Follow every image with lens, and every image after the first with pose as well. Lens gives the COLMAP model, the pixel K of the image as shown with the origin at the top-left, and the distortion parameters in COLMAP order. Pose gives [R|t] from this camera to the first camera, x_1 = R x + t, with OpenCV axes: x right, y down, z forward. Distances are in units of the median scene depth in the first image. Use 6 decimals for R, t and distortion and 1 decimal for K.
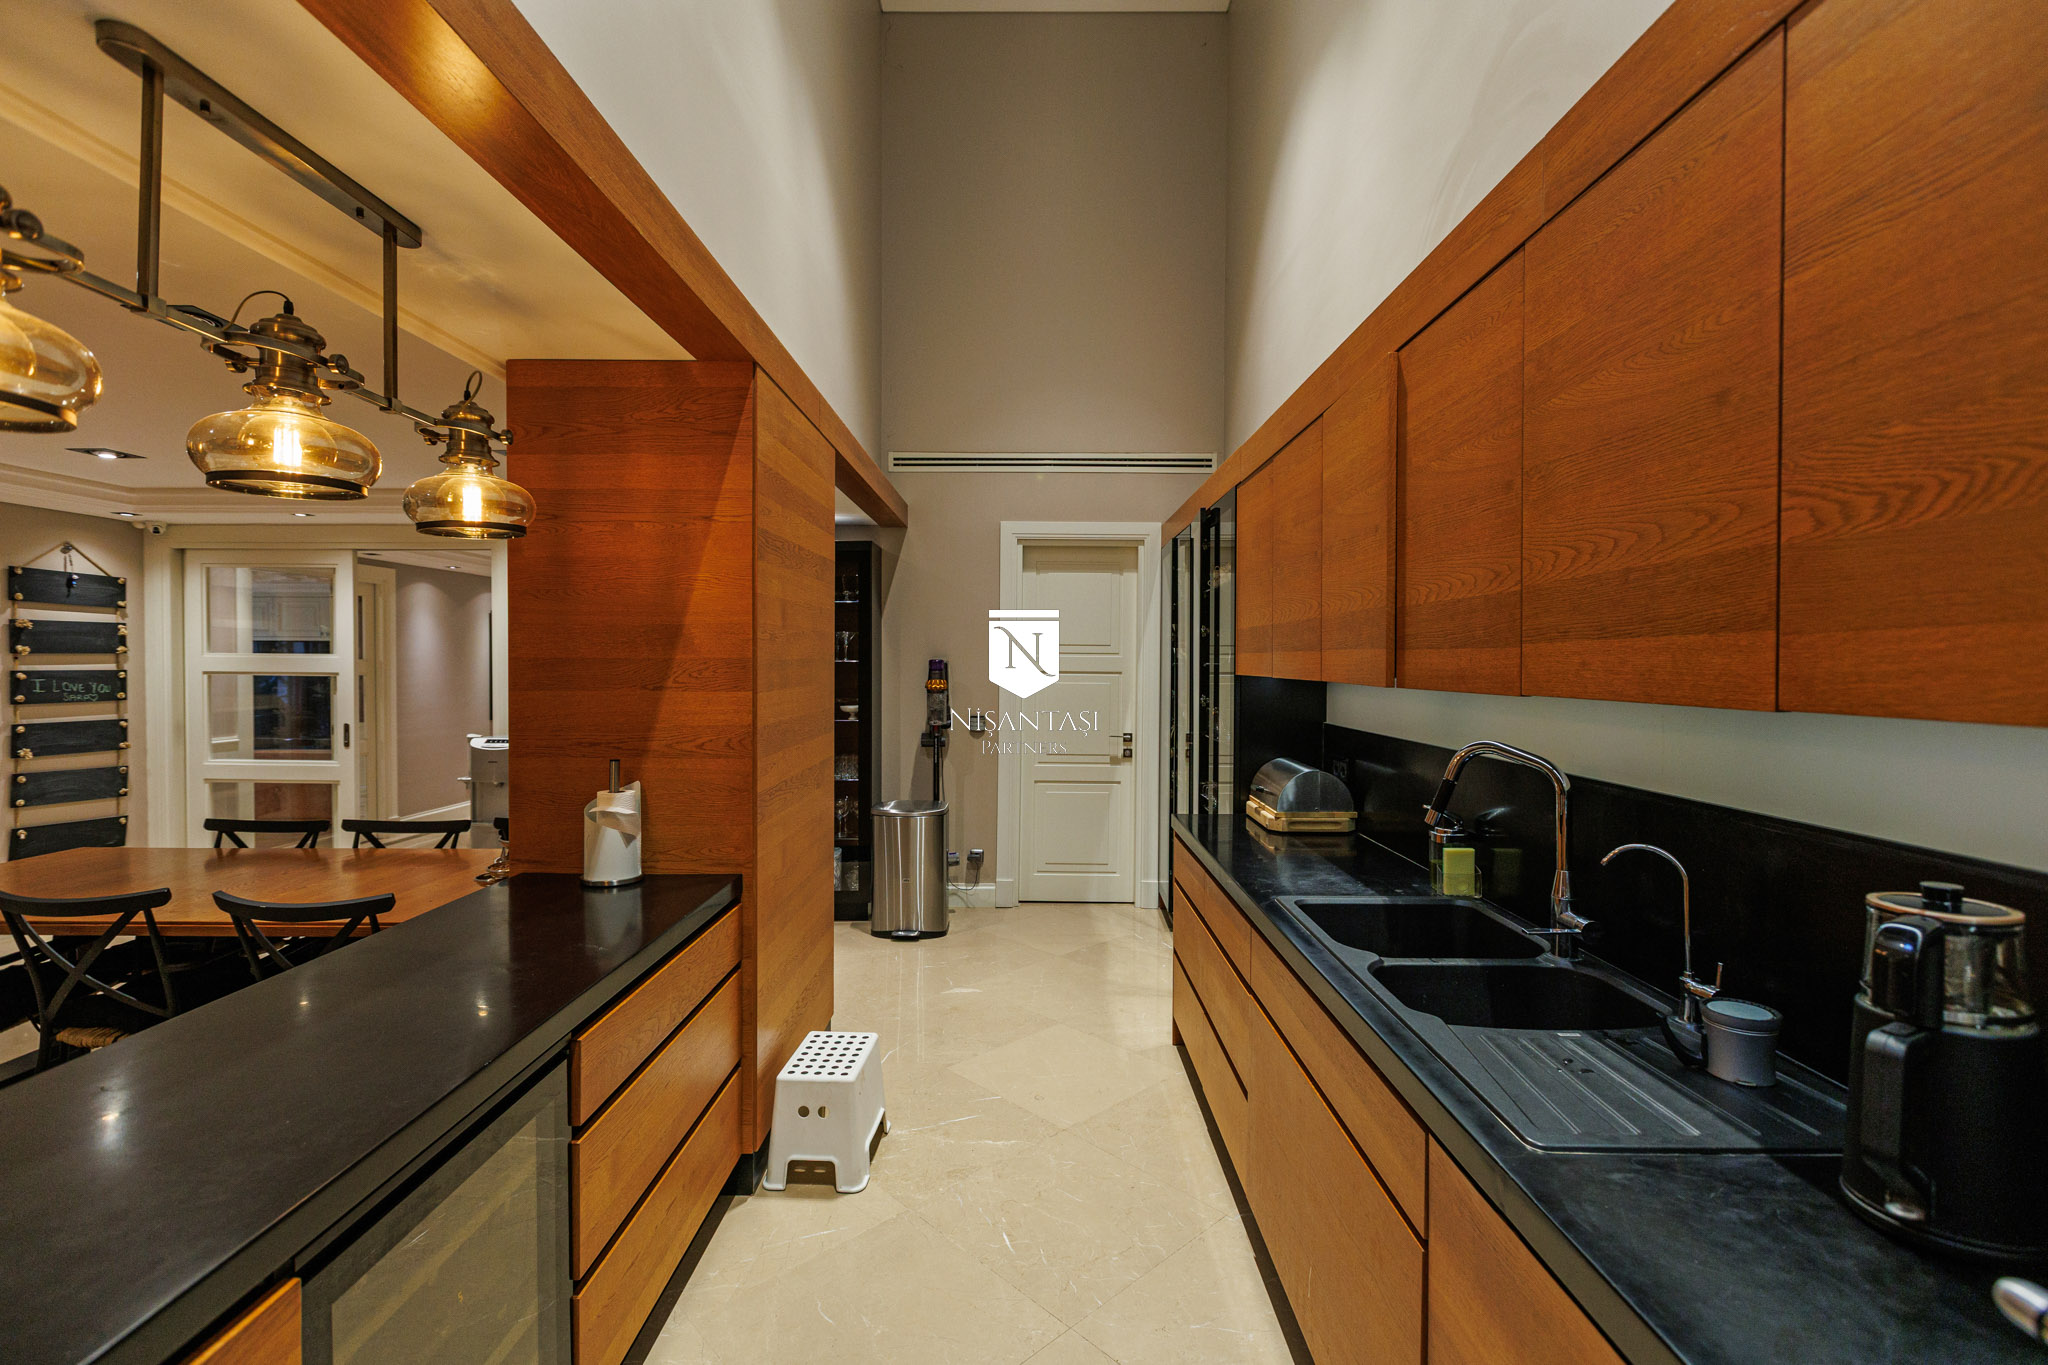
lens RADIAL K [[911.2, 0, 1024.0], [0, 911.2, 682.5], [0, 0, 1]] dist [0.002787, 0.000258]
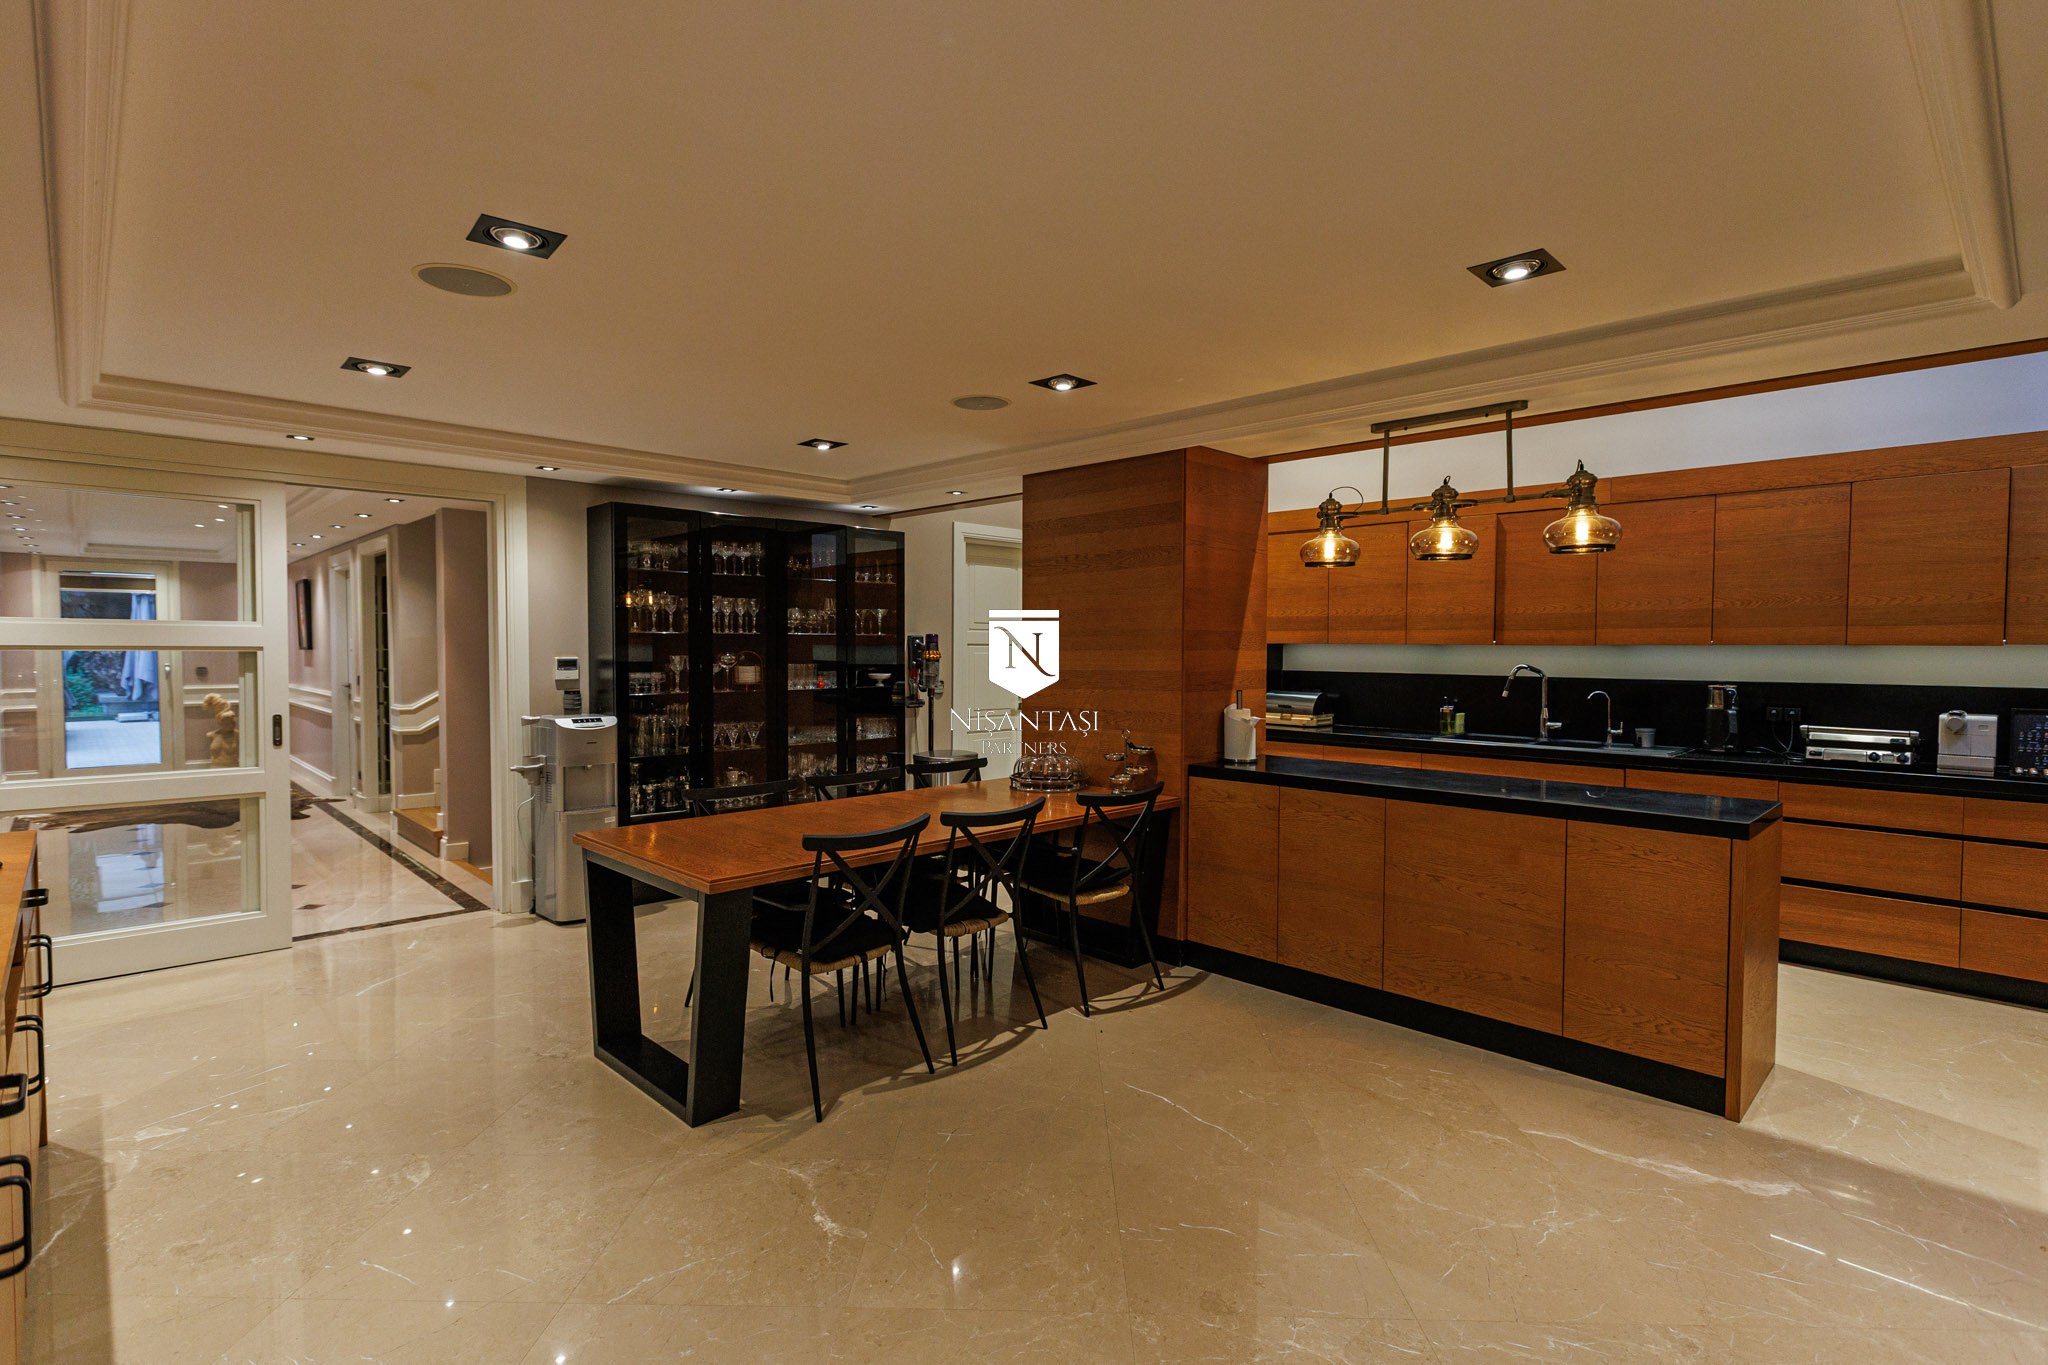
lens RADIAL K [[981.5, 0, 1038.6], [0, 981.5, 677.6], [0, 0, 1]] dist [0.001487, -0.000893]
pose [[0.702713, -0.024225, 0.711061, -1.927130], [0.015246, 0.999703, 0.018992, 0.019337], [-0.711310, -0.002505, 0.702874, -0.023946]]
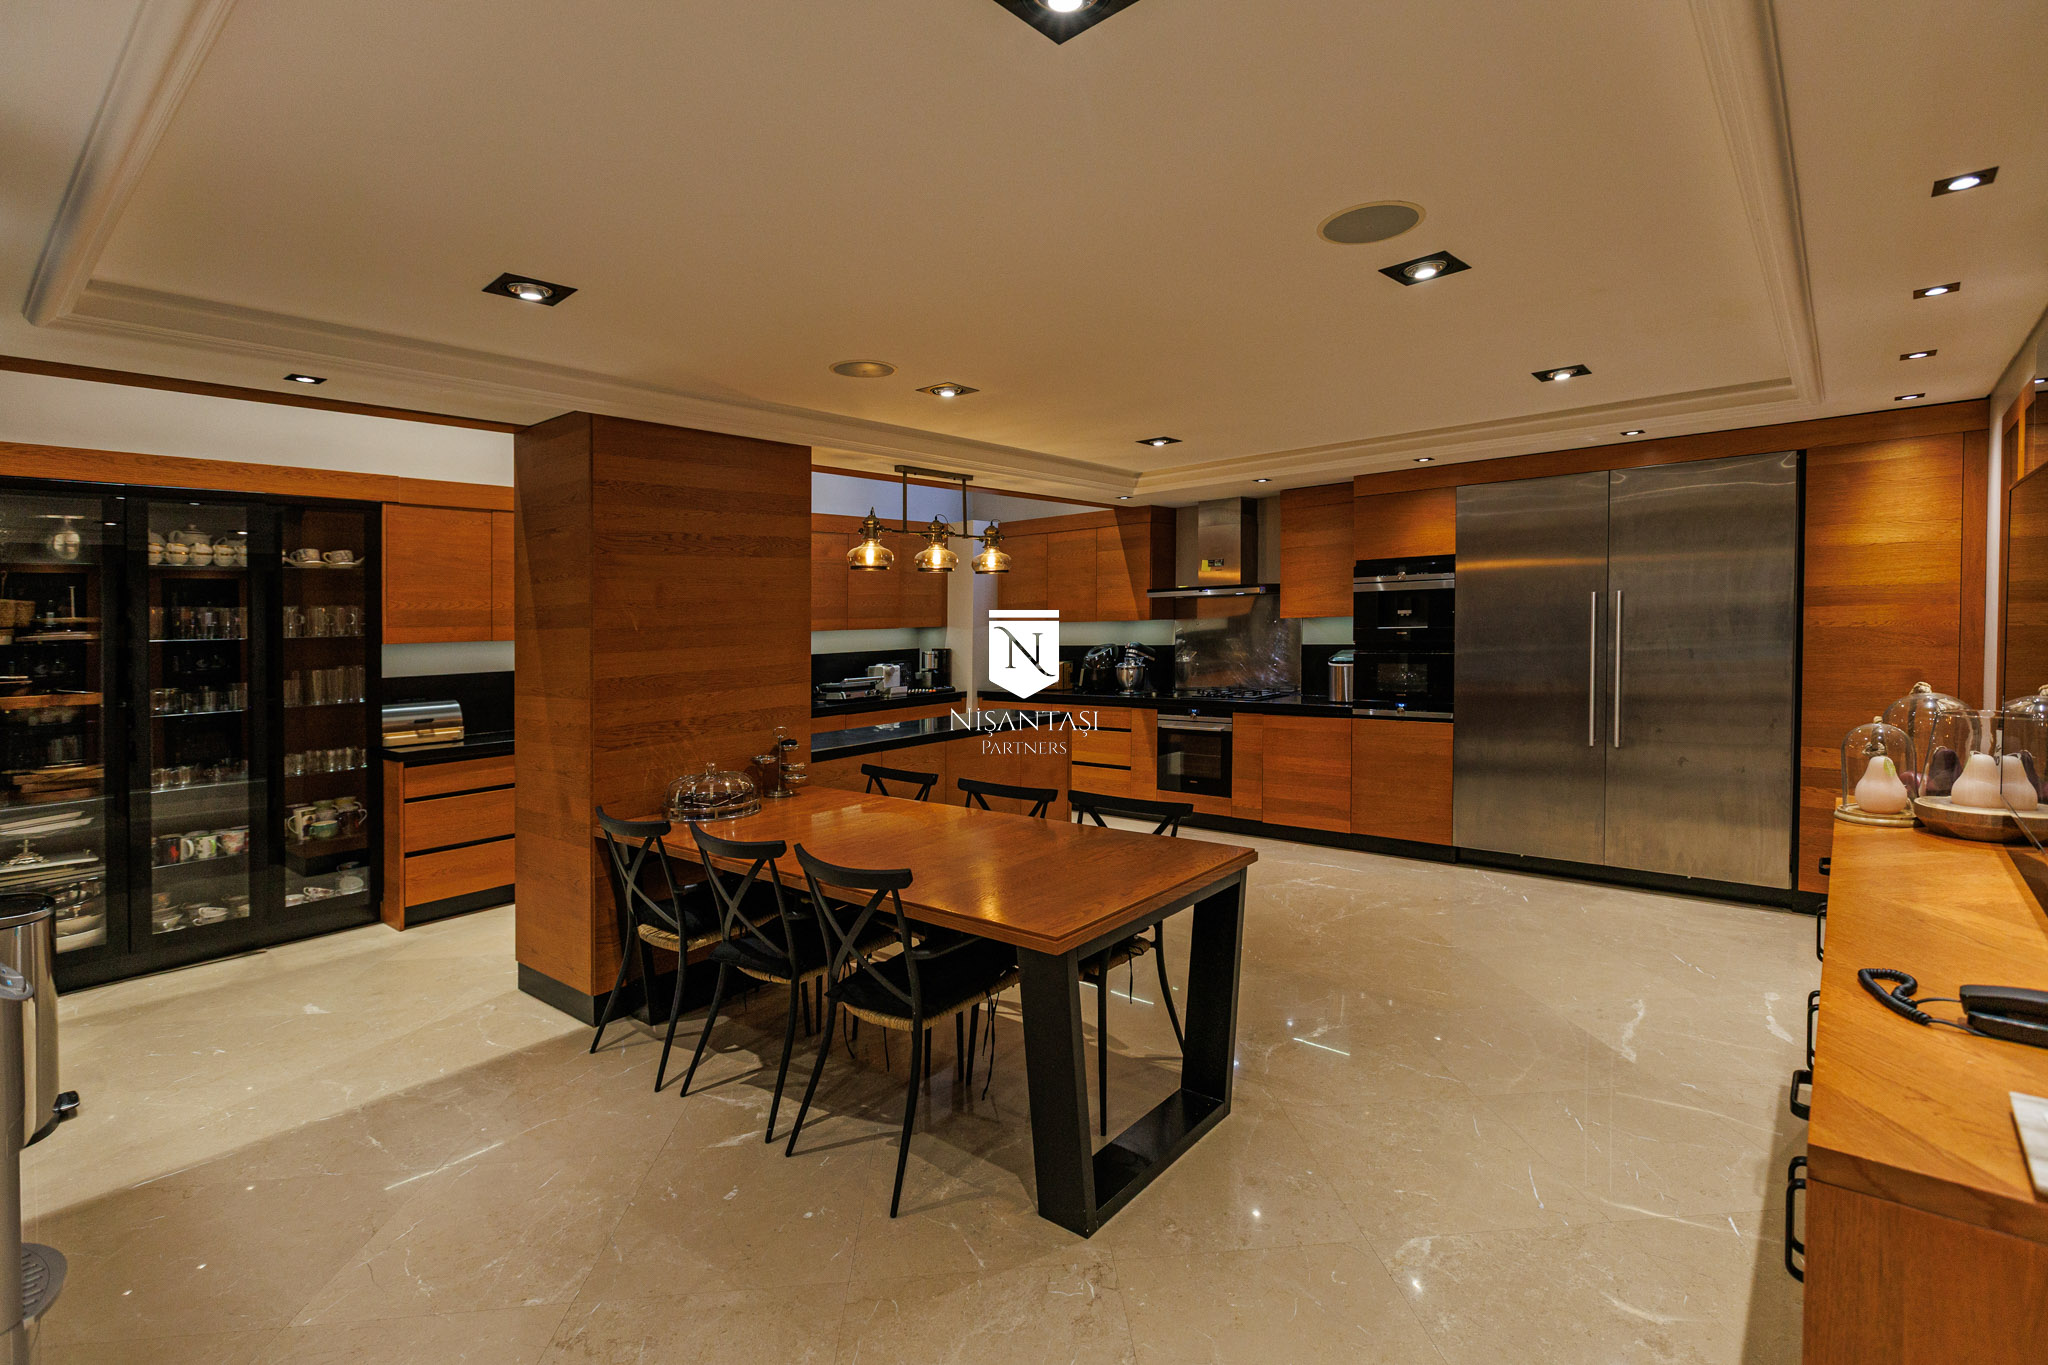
lens RADIAL K [[957.8, 0, 1037.6], [0, 957.8, 677.7], [0, 0, 1]] dist [0.001680, -0.000323]
pose [[-0.773532, -0.021851, 0.633380, -1.938621], [0.038645, 0.995919, 0.081554, -0.052460], [-0.632578, 0.087562, -0.769531, 2.054728]]
